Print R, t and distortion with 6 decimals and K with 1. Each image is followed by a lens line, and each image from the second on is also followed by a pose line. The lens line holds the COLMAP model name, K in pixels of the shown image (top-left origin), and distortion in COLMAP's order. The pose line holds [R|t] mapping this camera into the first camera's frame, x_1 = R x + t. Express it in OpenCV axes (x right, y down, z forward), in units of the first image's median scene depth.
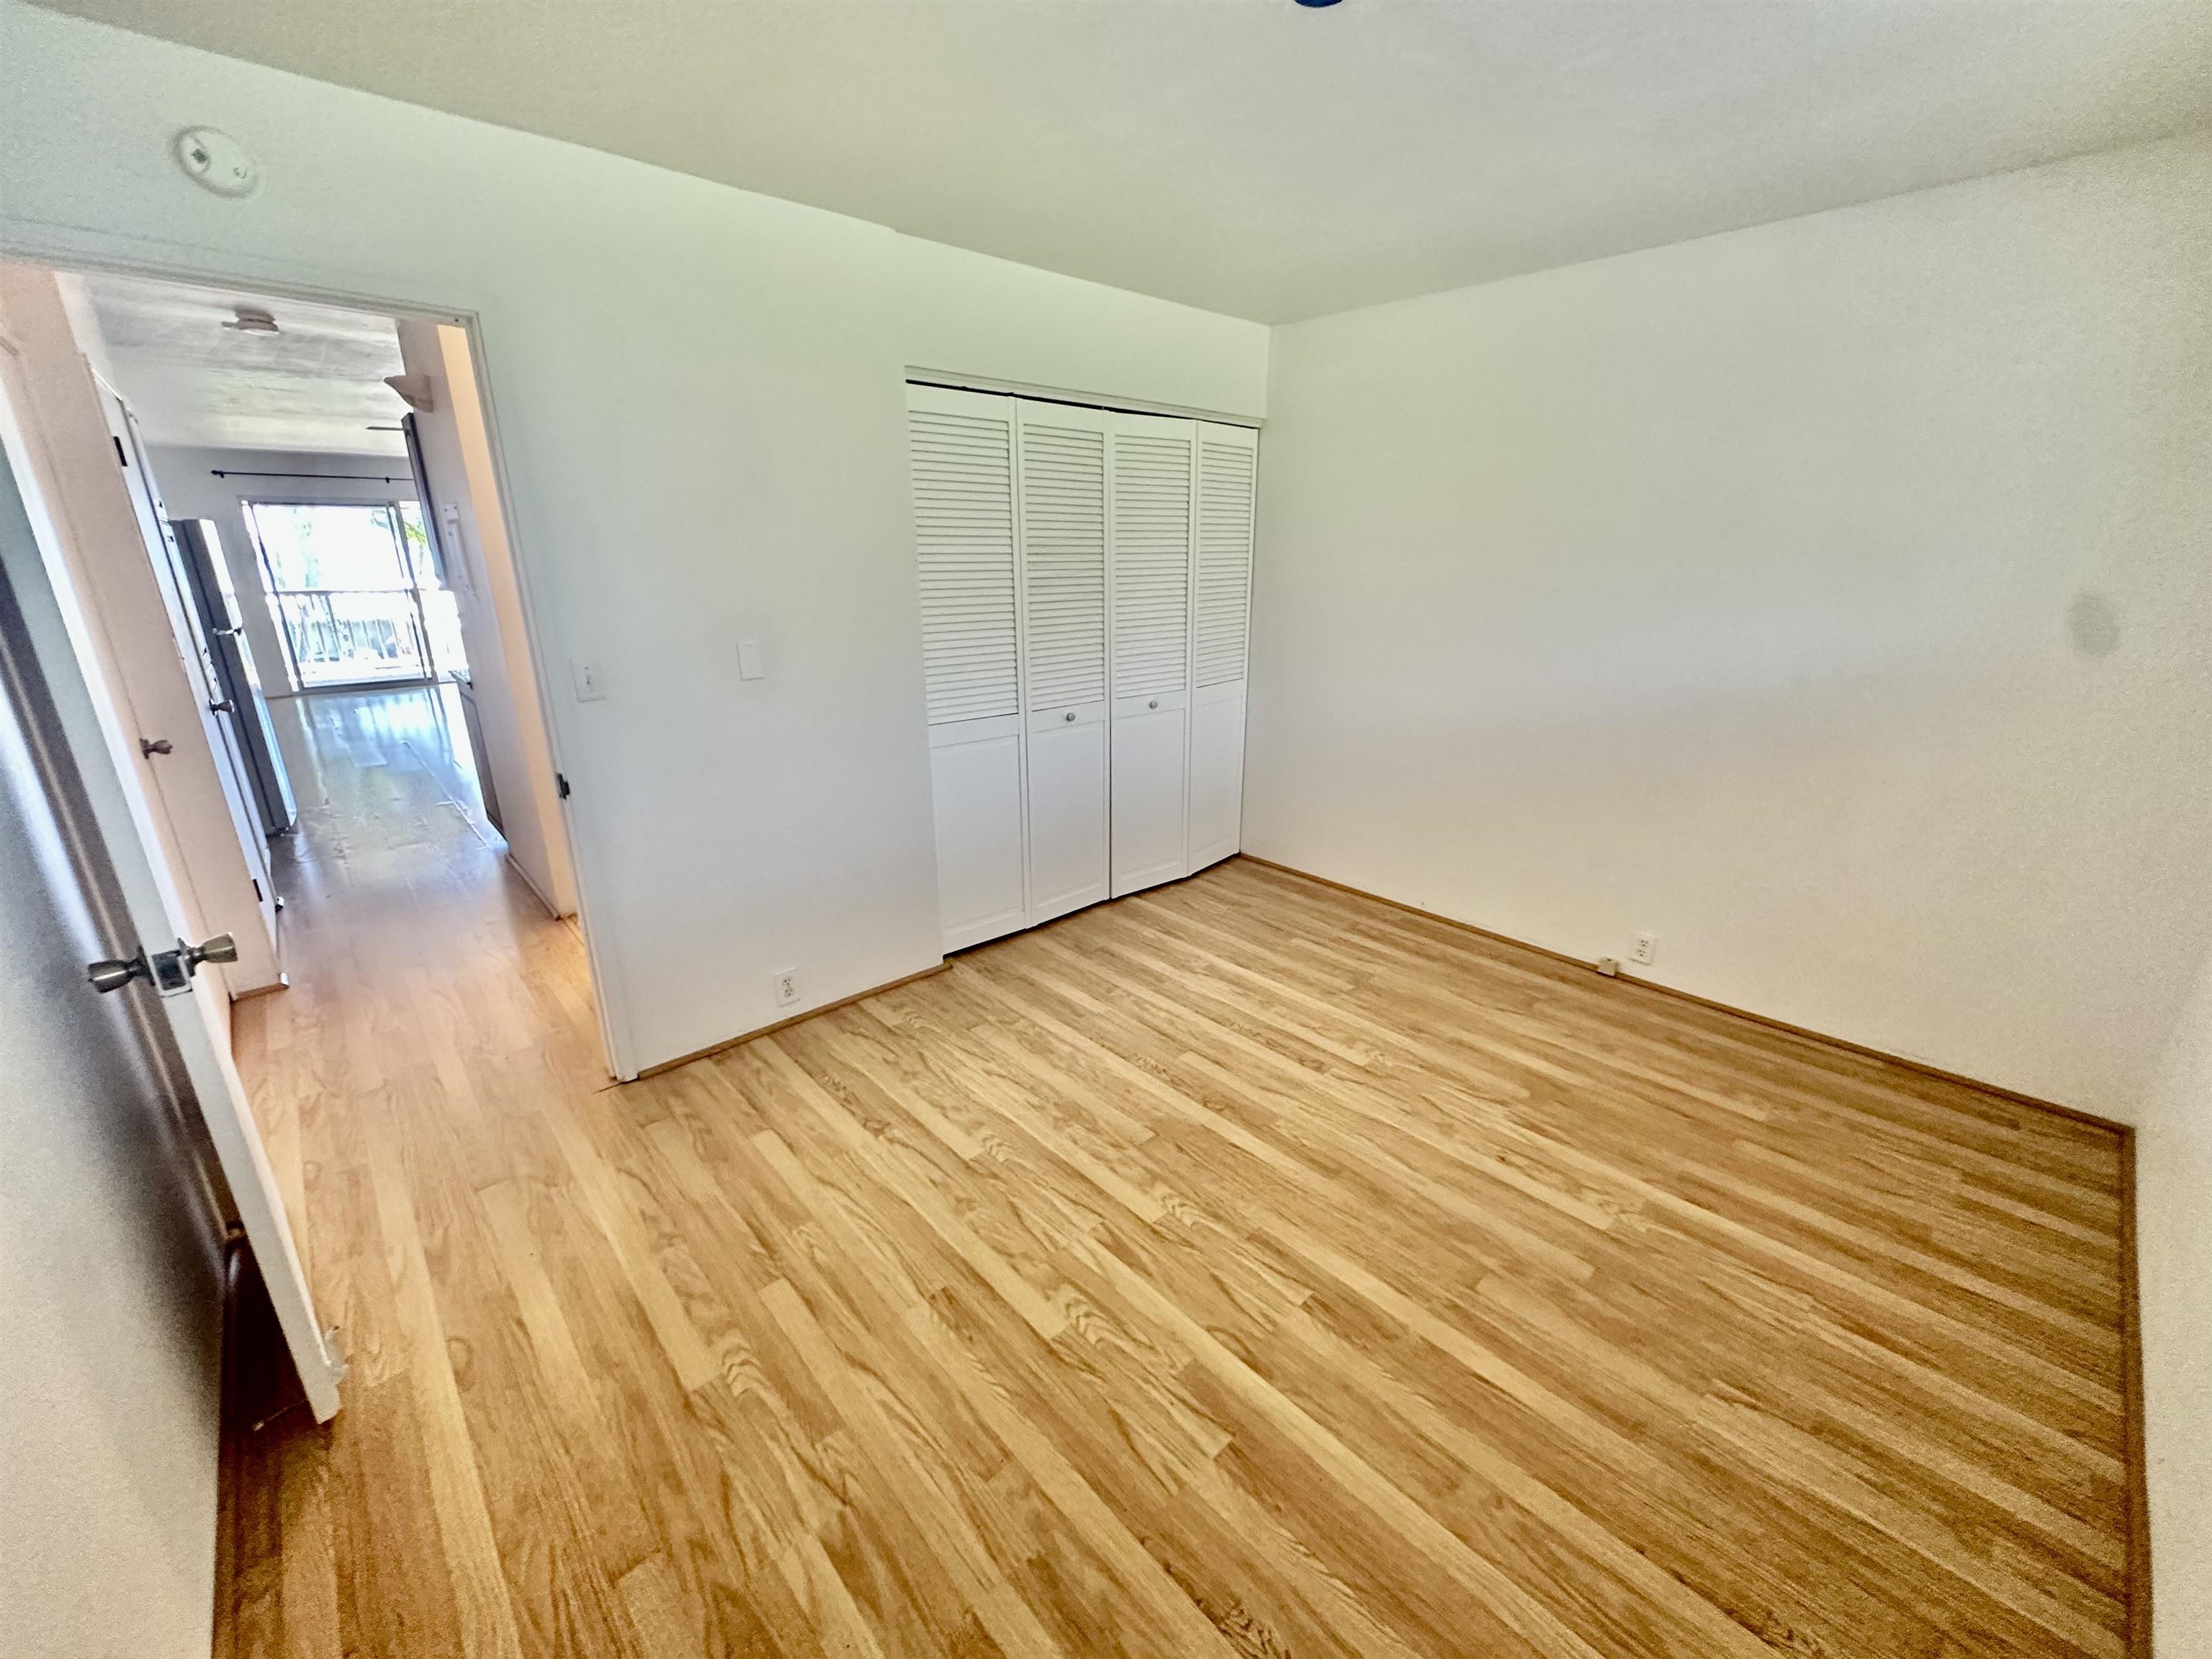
lens RADIAL K [[892.0, 0, 1096.7], [0, 892.0, 831.7], [0, 0, 1]] dist [-0.002191, 0.000135]
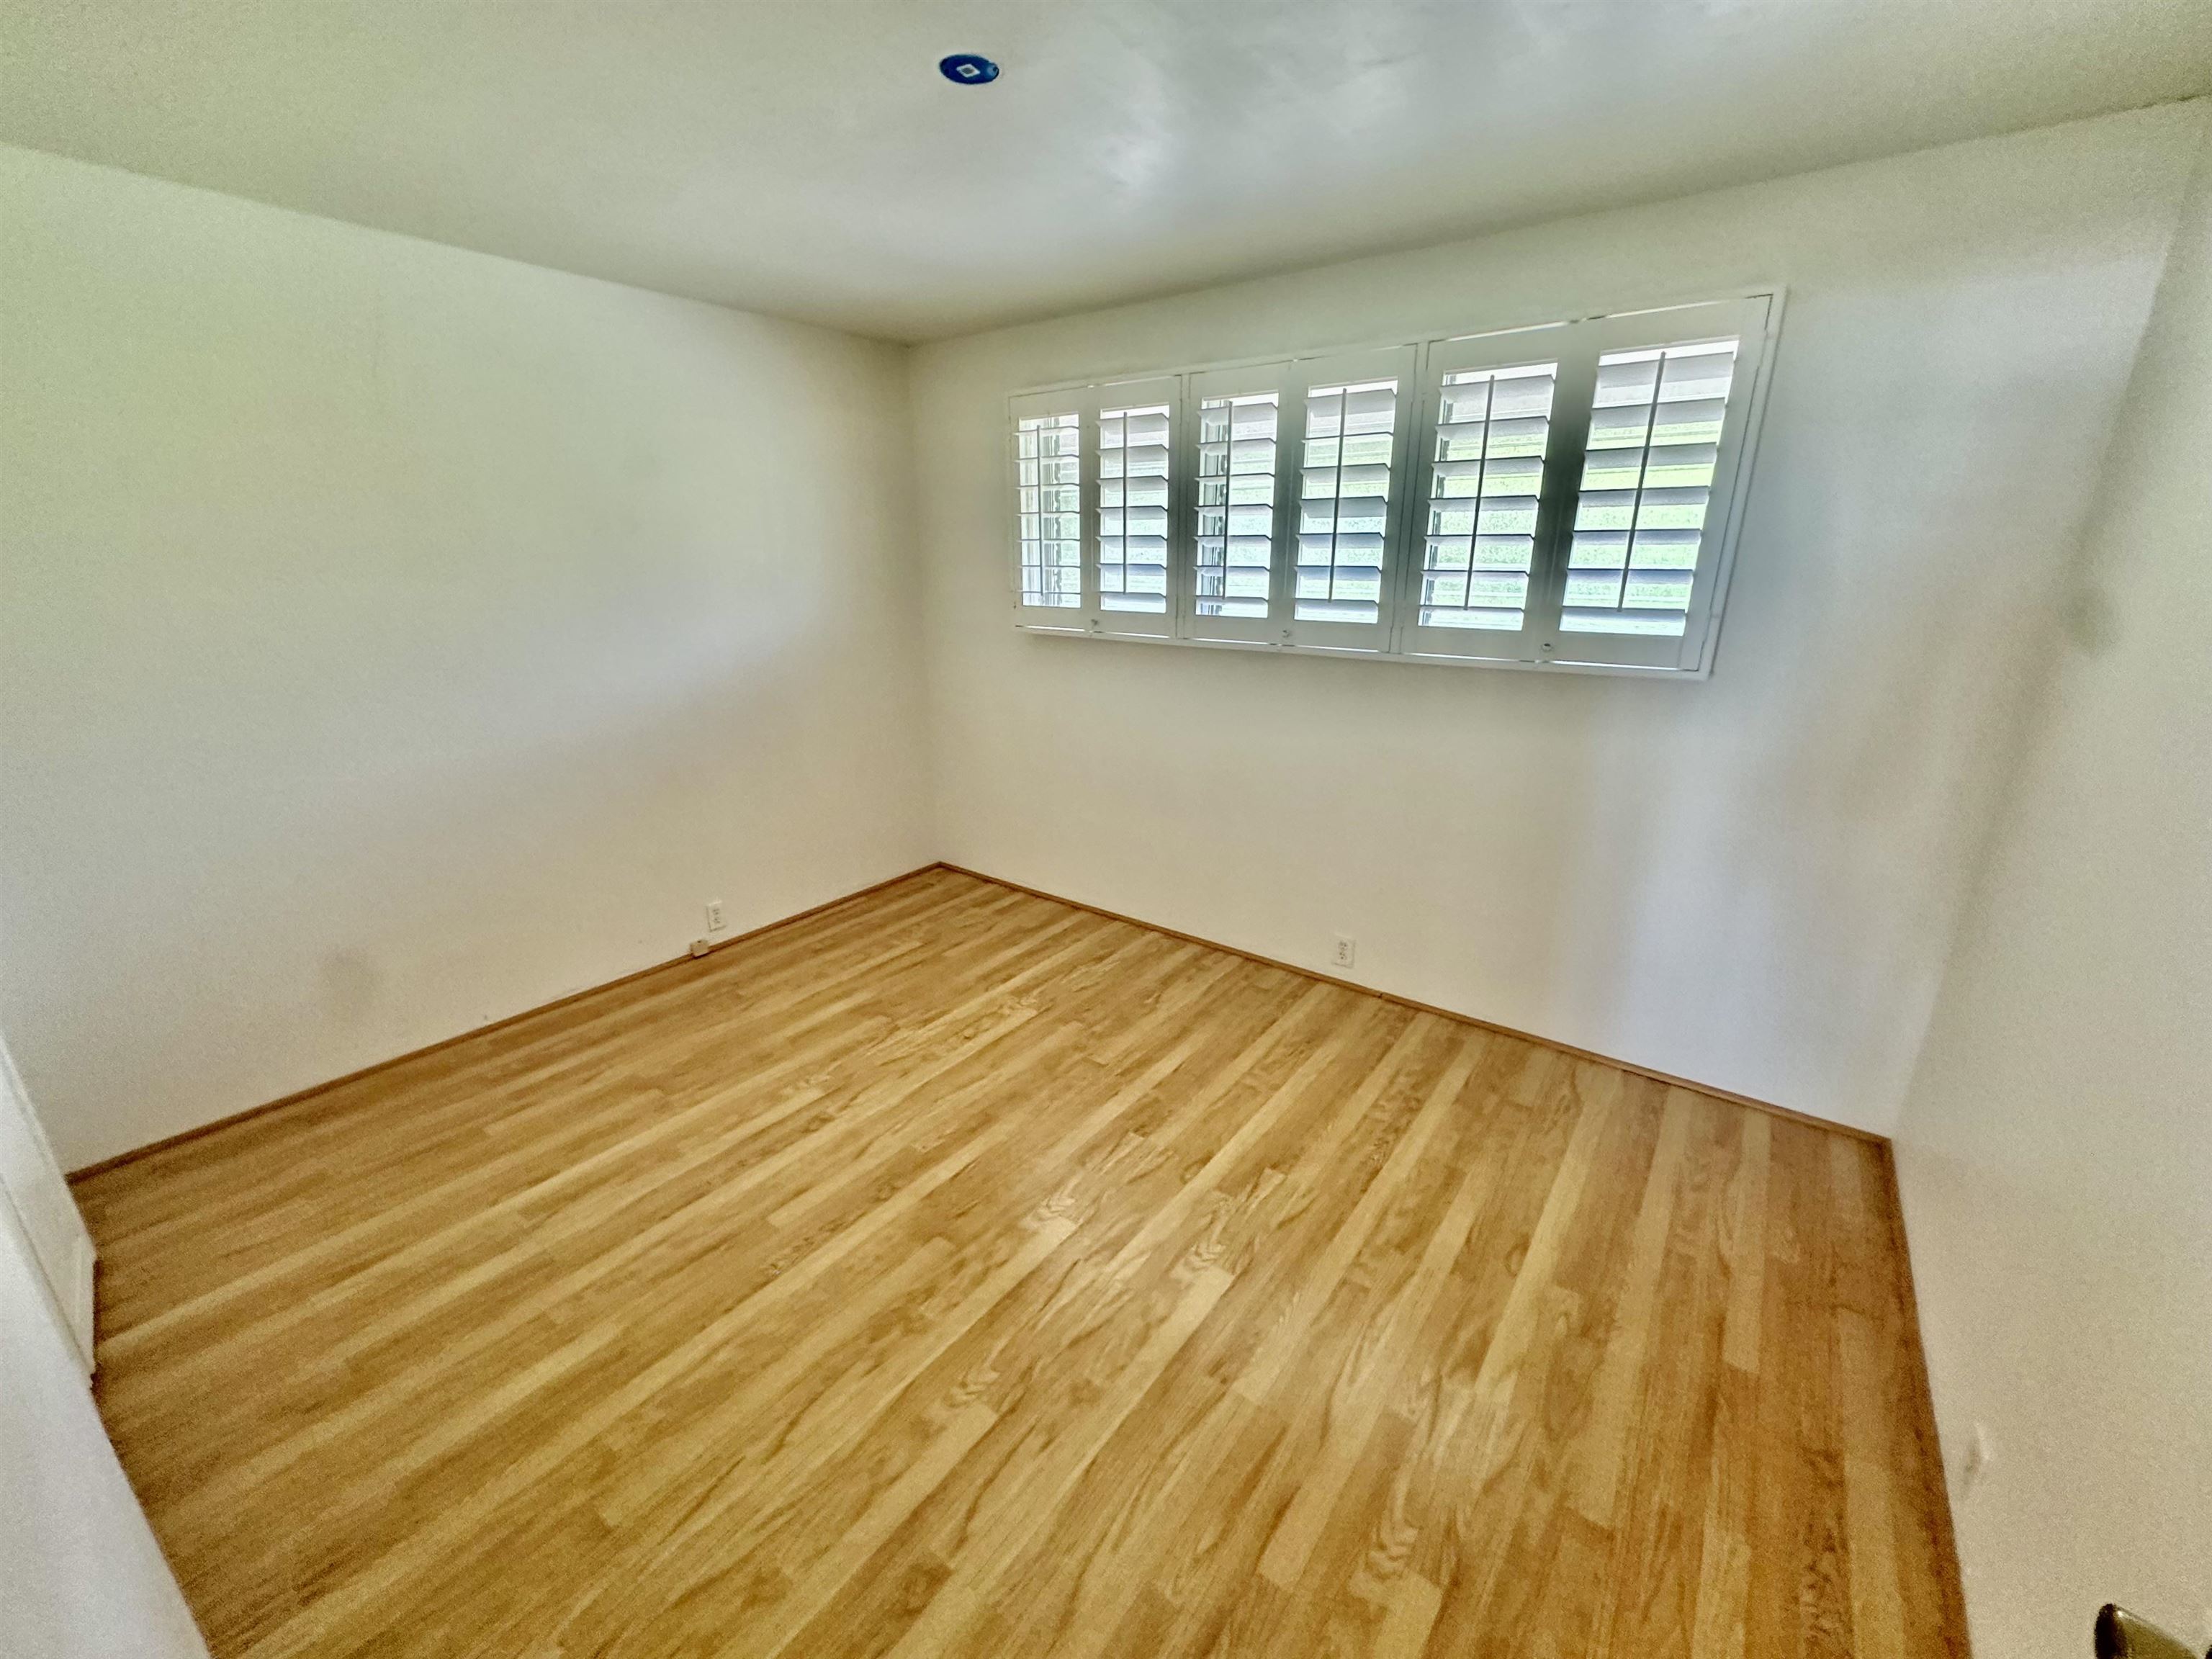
lens RADIAL K [[892.0, 0, 1111.7], [0, 892.0, 834.3], [0, 0, 1]] dist [-0.002191, 0.000135]
pose [[-0.197164, -0.296303, 0.934522, -0.669670], [0.298728, 0.889745, 0.345131, -0.264302], [-0.933749, 0.347216, -0.086912, 0.774312]]
